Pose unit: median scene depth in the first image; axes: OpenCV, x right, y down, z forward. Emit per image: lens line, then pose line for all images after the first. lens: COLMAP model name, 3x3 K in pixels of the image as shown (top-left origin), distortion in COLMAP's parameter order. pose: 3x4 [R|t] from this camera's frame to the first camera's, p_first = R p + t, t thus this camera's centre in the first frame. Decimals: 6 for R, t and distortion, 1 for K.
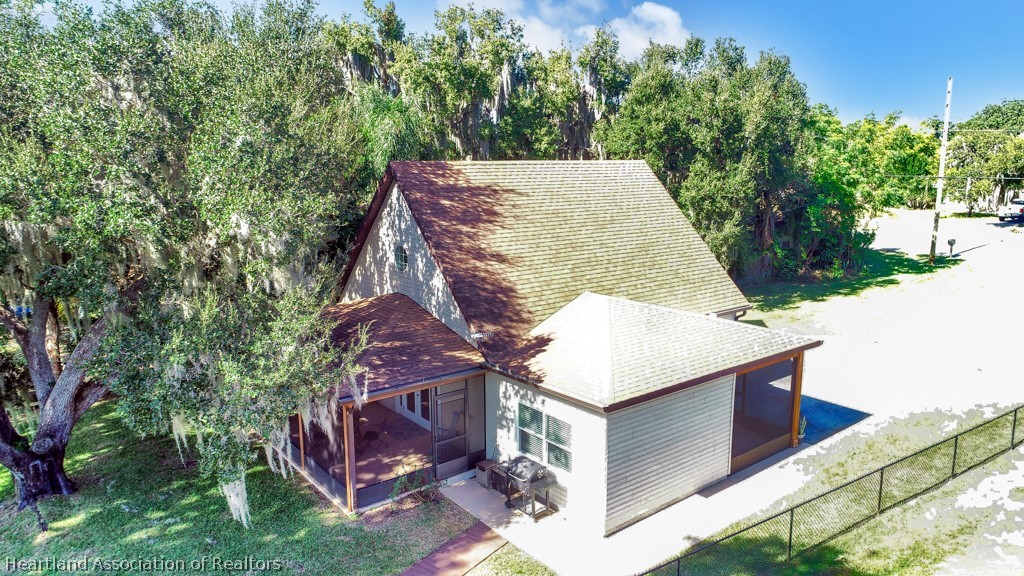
lens RADIAL K [[713.1, 0, 520.4], [0, 713.1, 284.4], [0, 0, 1]] dist [0.009984, 0.001799]
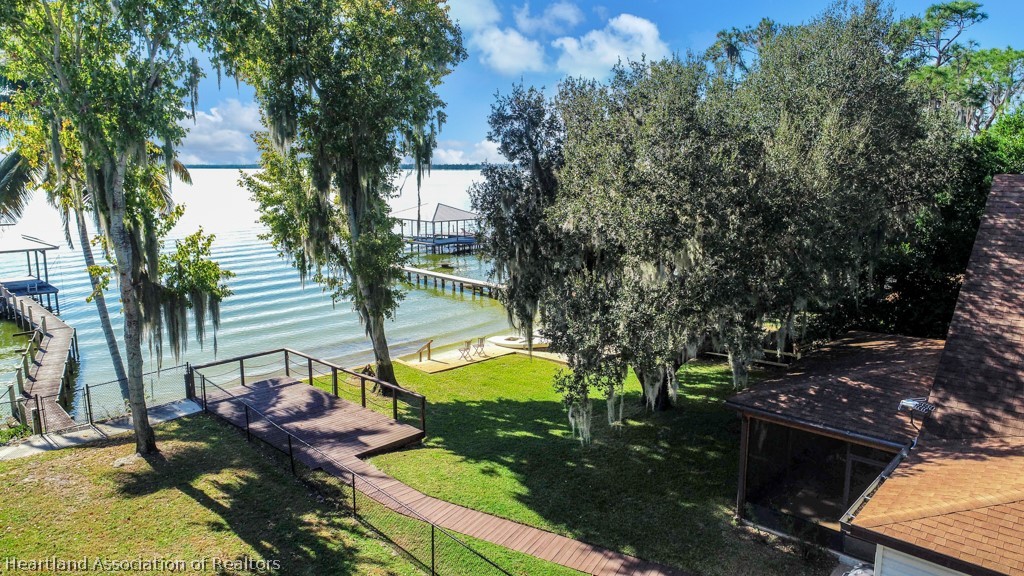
lens RADIAL K [[713.1, 0, 520.4], [0, 713.1, 284.4], [0, 0, 1]] dist [0.009984, 0.001799]
pose [[0.197766, 0.181218, -0.963353, 0.610385], [-0.206846, 0.968349, 0.139695, -0.077985], [0.958177, 0.171638, 0.228991, 0.415687]]
